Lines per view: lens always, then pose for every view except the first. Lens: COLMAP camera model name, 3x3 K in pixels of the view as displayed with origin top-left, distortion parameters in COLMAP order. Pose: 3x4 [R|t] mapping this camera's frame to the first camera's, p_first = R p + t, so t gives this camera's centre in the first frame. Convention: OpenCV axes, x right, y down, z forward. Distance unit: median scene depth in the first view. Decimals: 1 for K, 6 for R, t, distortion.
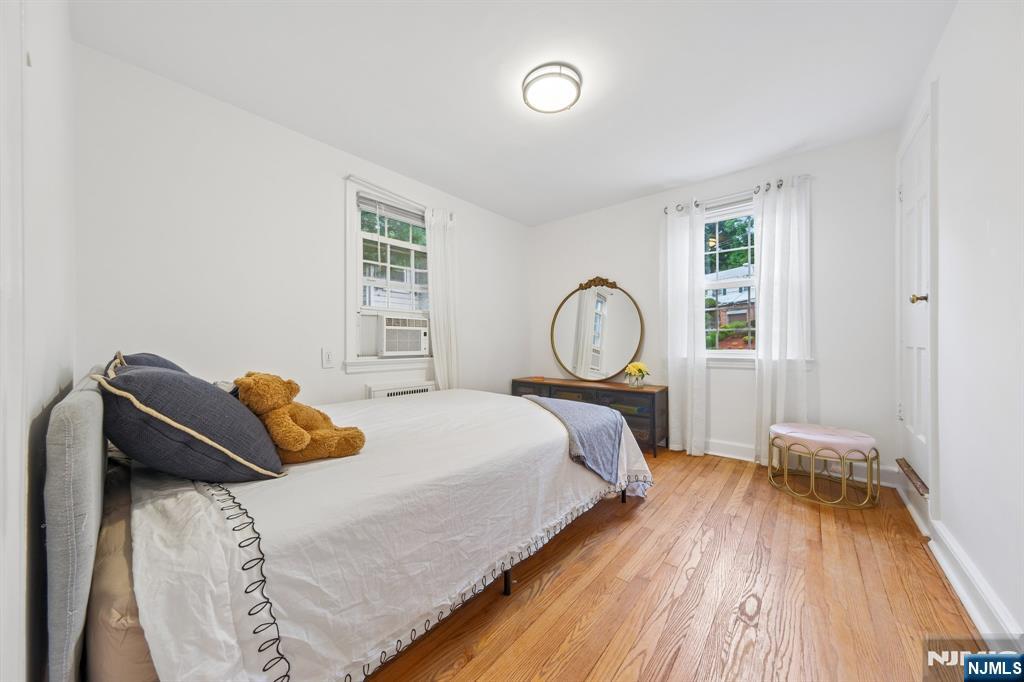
lens RADIAL K [[344.9, 0, 506.1], [0, 344.9, 337.9], [0, 0, 1]] dist [0.006824, 0.000172]
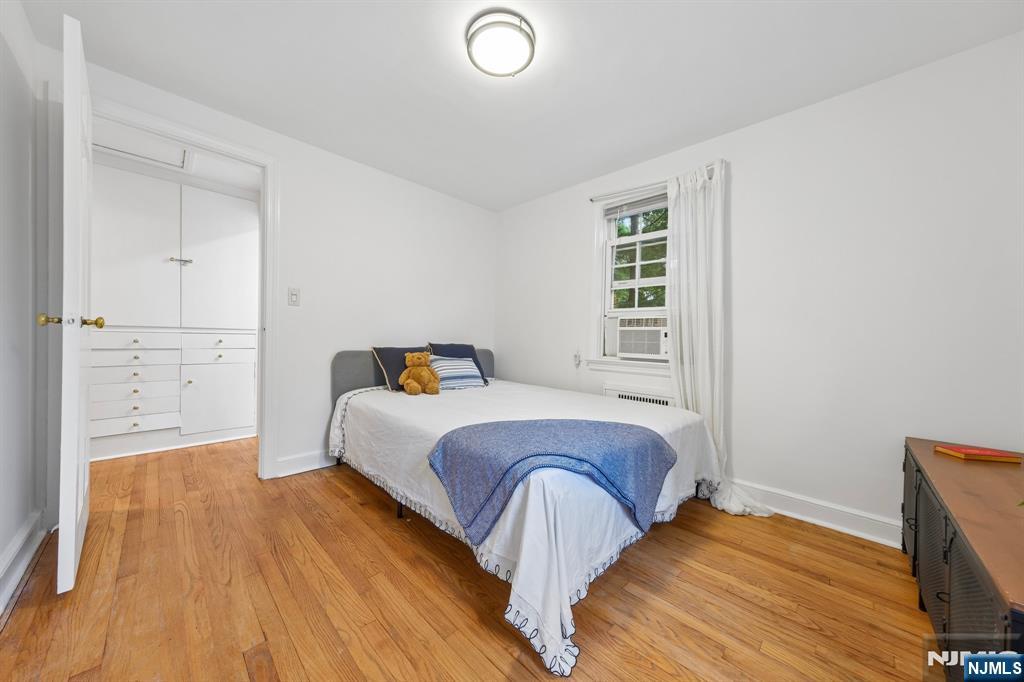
lens RADIAL K [[344.9, 0, 506.8], [0, 344.9, 340.1], [0, 0, 1]] dist [0.006824, 0.000172]
pose [[-0.056982, 0.001516, -0.998374, 0.671681], [-0.010269, 0.999945, 0.002104, 0.003990], [0.998322, 0.010372, -0.056964, 0.731204]]
